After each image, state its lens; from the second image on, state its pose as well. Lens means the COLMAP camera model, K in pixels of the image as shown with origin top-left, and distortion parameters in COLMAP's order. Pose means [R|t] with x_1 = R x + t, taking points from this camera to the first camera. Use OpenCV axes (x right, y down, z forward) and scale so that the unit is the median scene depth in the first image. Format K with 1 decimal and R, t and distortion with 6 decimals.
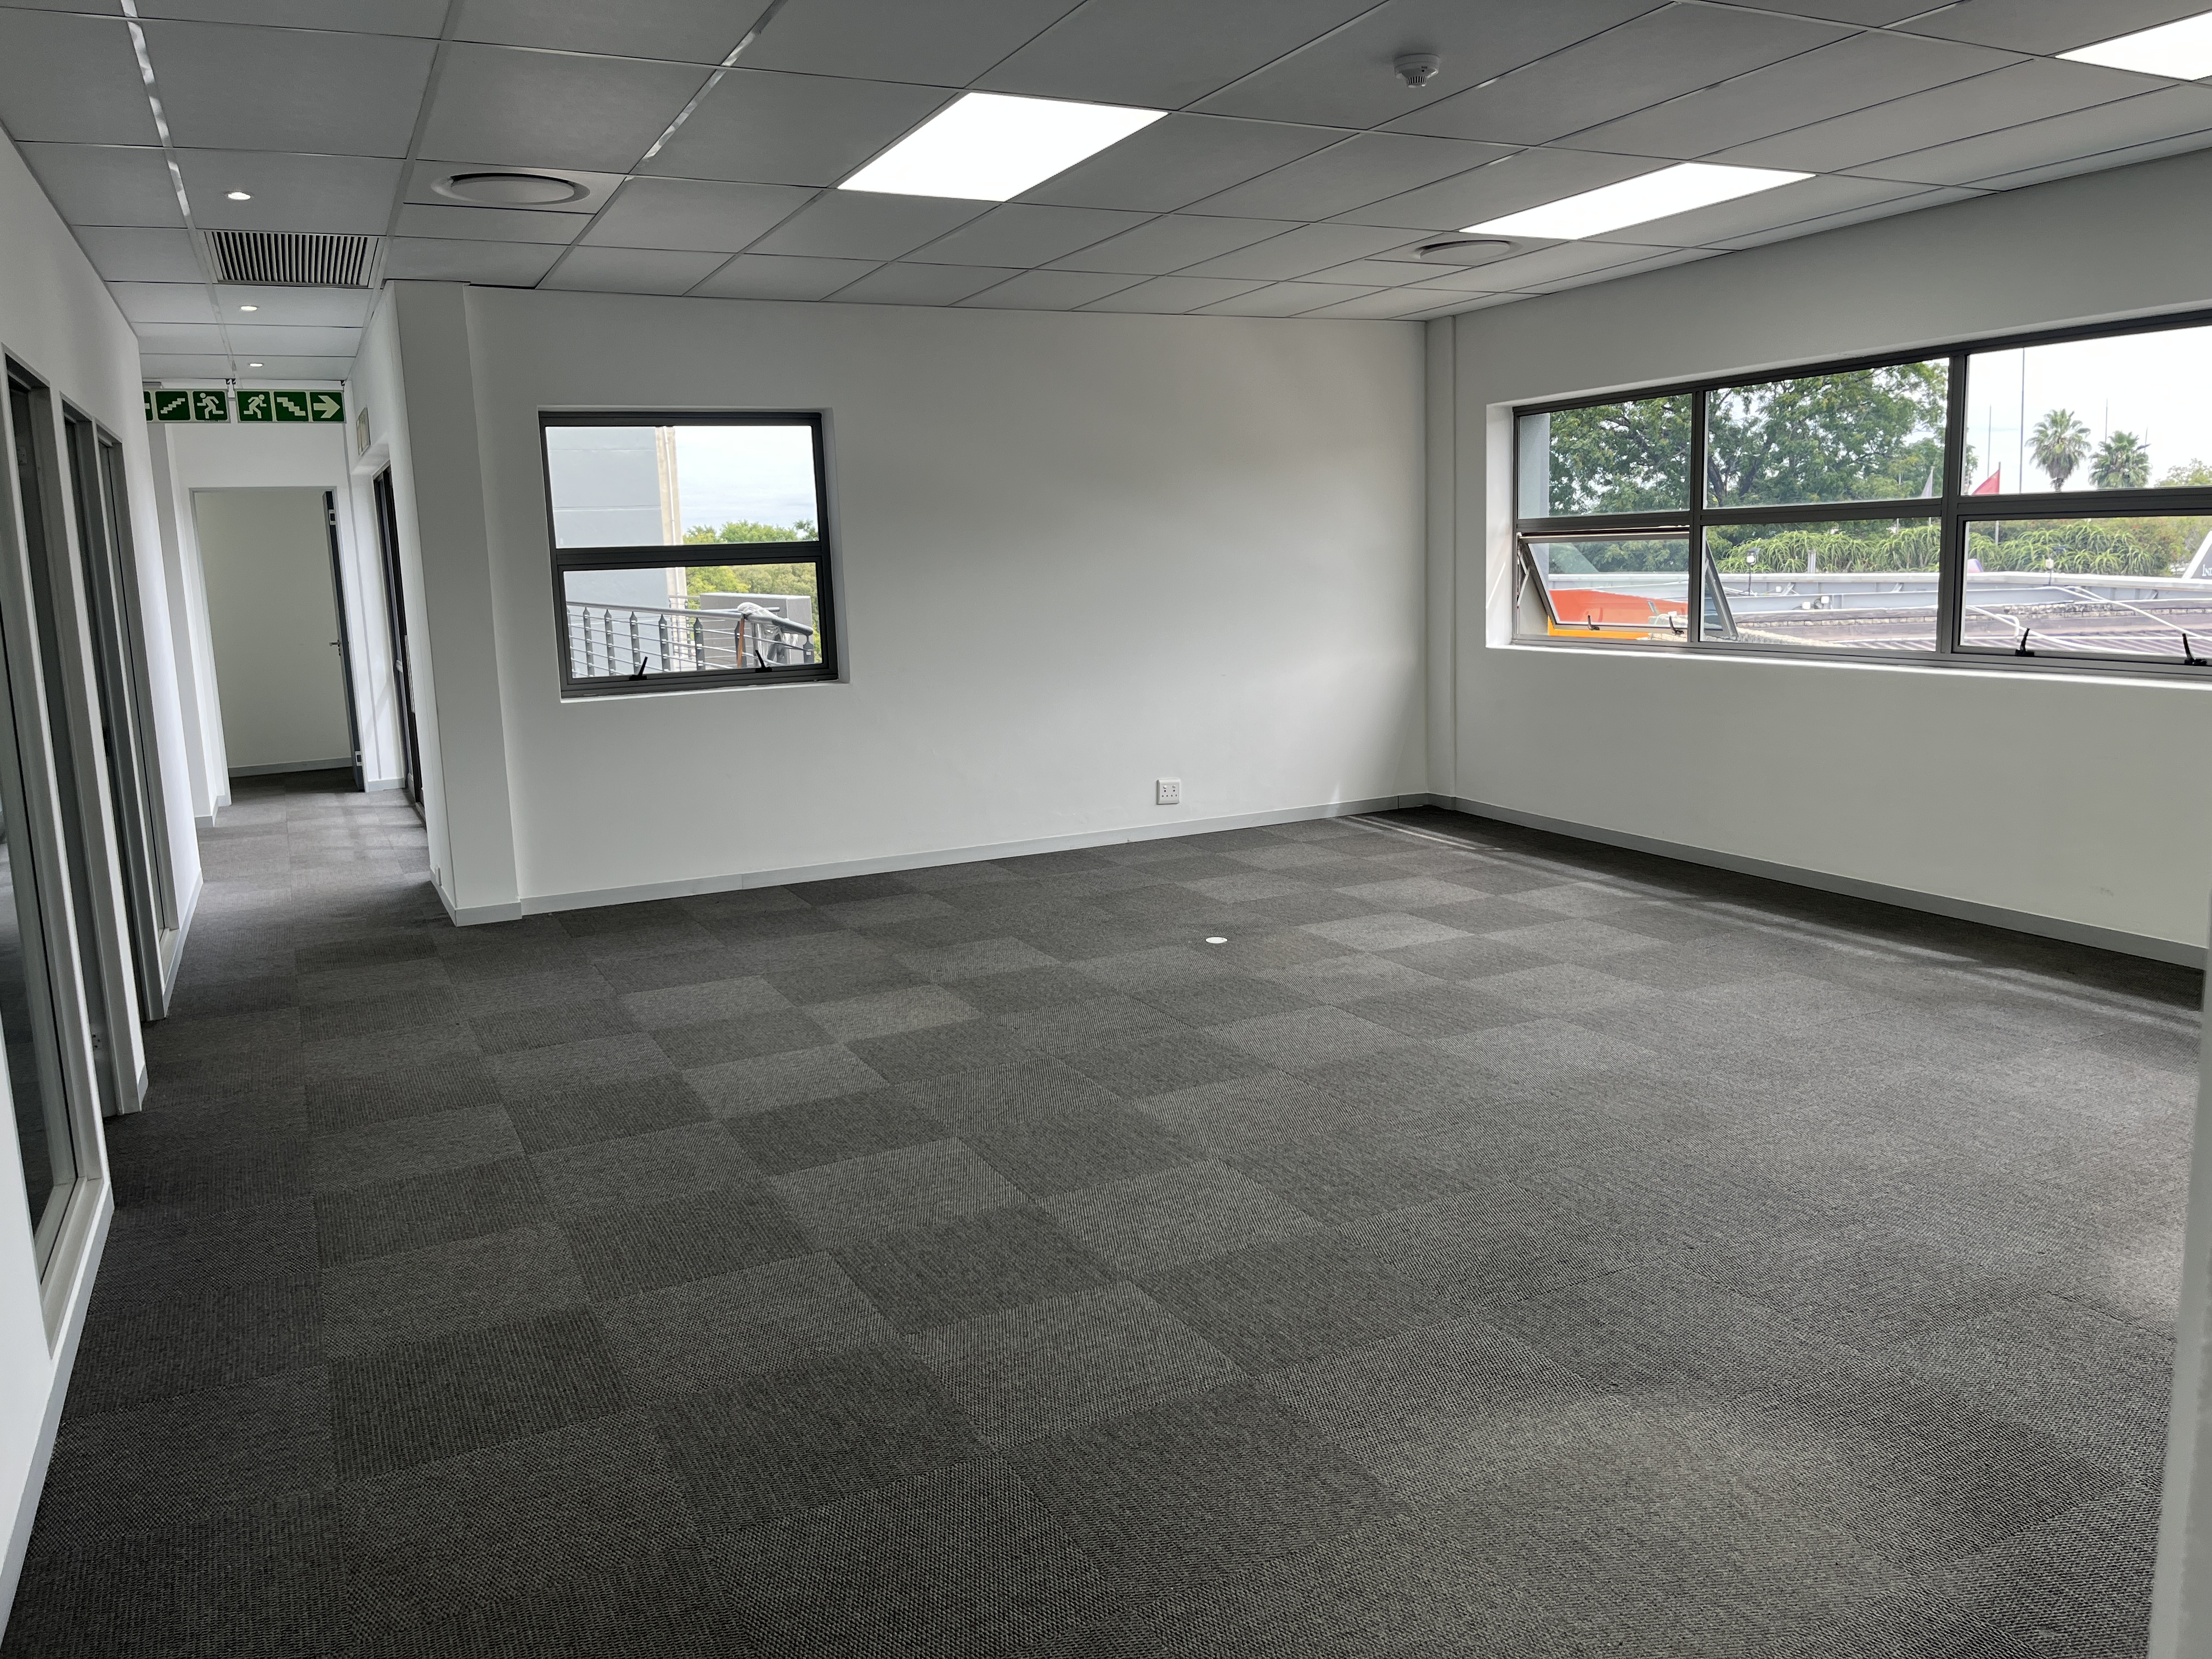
lens RADIAL K [[1697.9, 0, 1160.7], [0, 1697.9, 828.7], [0, 0, 1]] dist [0.053127, -0.067530]
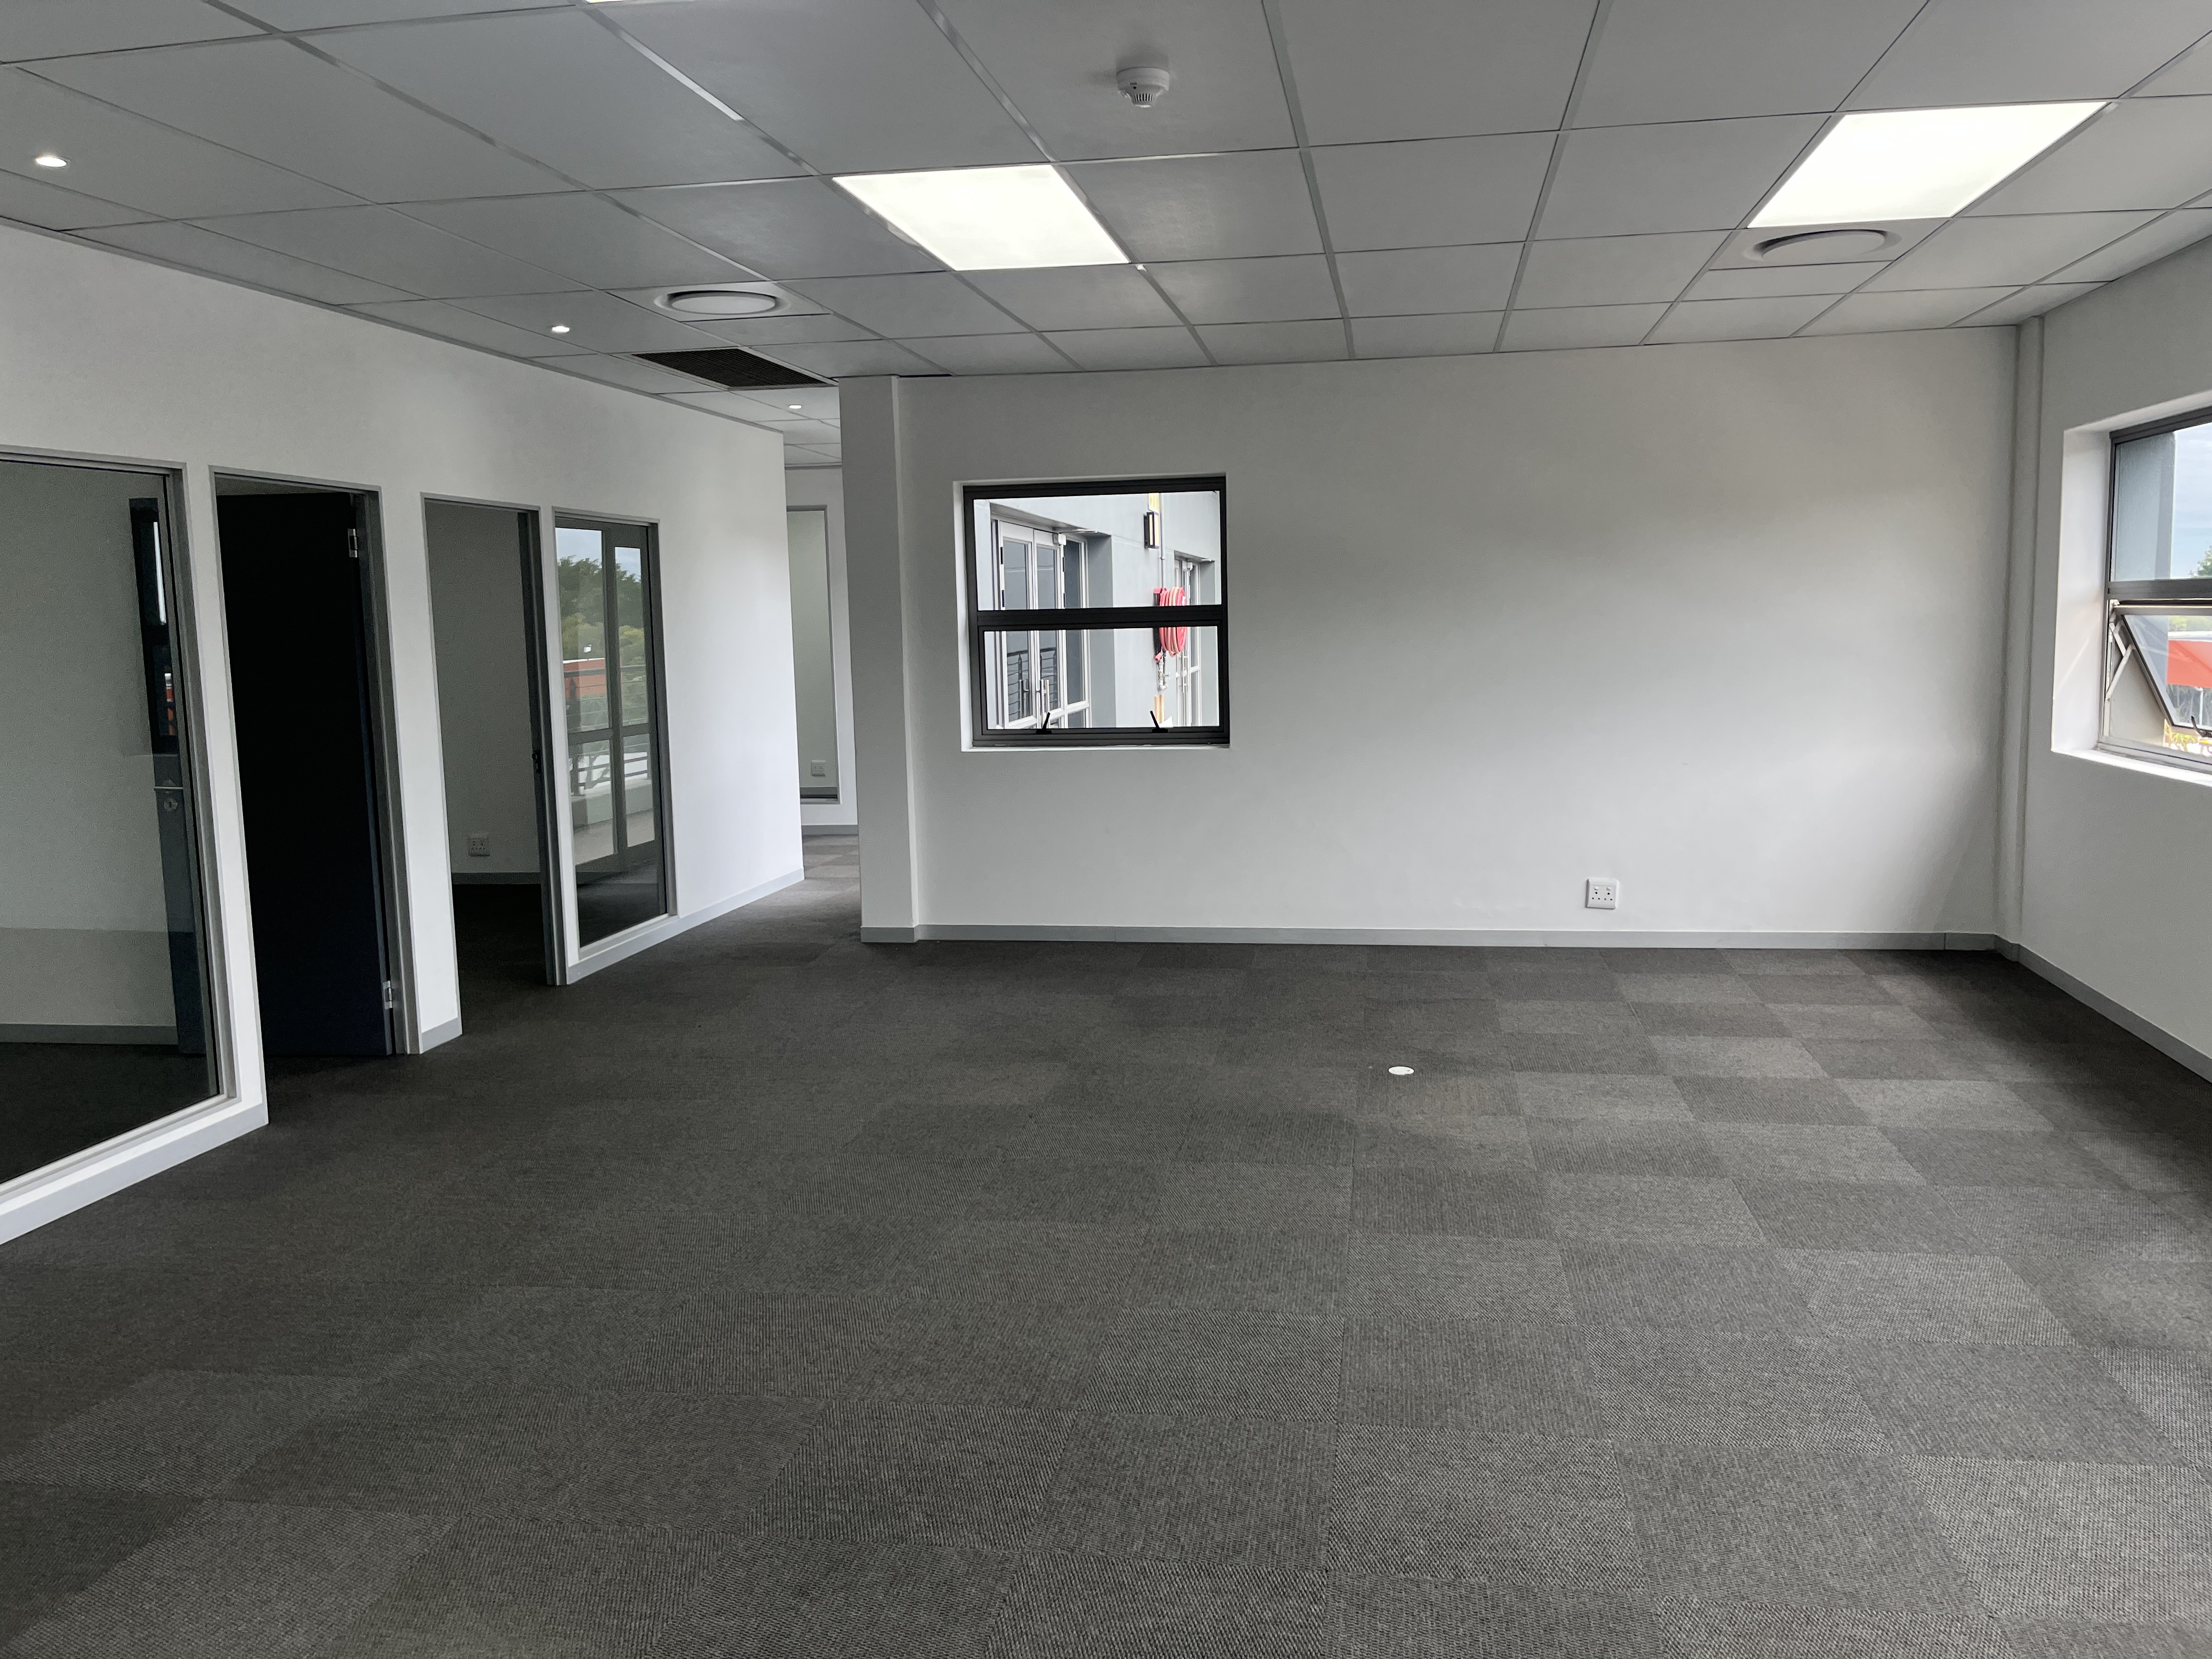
lens RADIAL K [[1697.9, 0, 1118.2], [0, 1697.9, 824.5], [0, 0, 1]] dist [0.053127, -0.067530]
pose [[0.806587, 0.087670, -0.584579, 0.348215], [-0.102941, 0.994662, 0.007135, -0.042654], [0.582084, 0.054422, 0.811306, 0.168683]]
